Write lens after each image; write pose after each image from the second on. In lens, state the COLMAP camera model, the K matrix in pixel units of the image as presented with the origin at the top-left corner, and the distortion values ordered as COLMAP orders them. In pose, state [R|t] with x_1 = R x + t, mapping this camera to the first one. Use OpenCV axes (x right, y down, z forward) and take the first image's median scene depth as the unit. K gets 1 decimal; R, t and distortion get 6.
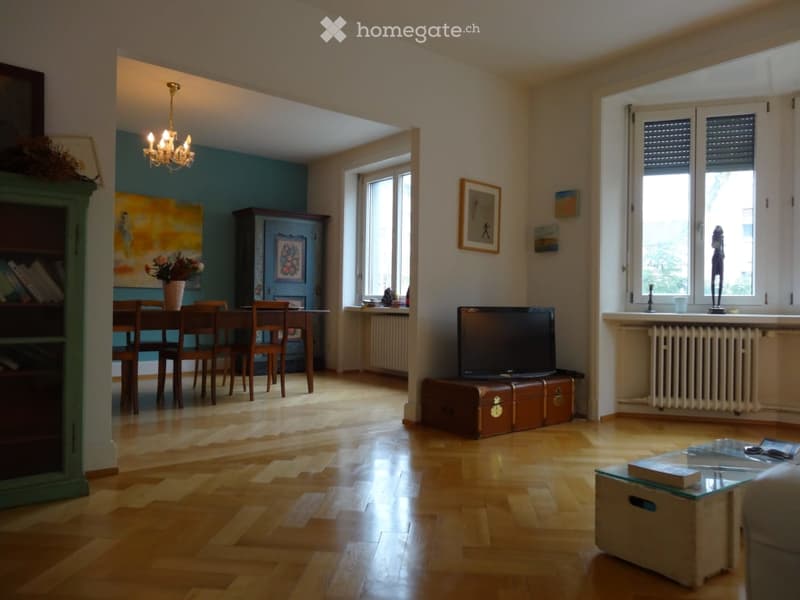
lens RADIAL K [[598.8, 0, 401.0], [0, 598.8, 300.3], [0, 0, 1]] dist [0.022062, -0.002881]
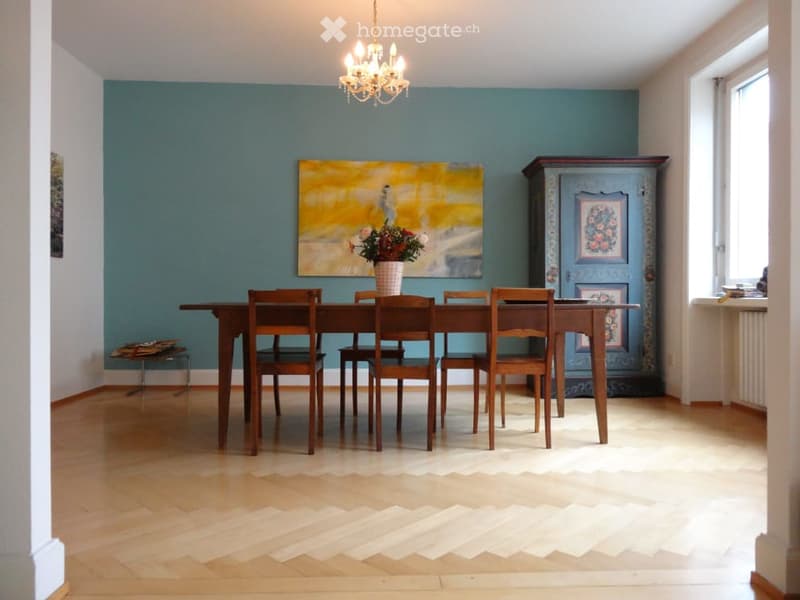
lens RADIAL K [[598.8, 0, 401.9], [0, 598.8, 299.1], [0, 0, 1]] dist [0.022062, -0.002881]
pose [[0.803997, -0.012140, -0.594509, 0.035541], [0.013910, 0.999902, -0.001607, 0.008861], [0.594470, -0.006978, 0.804087, 0.334973]]
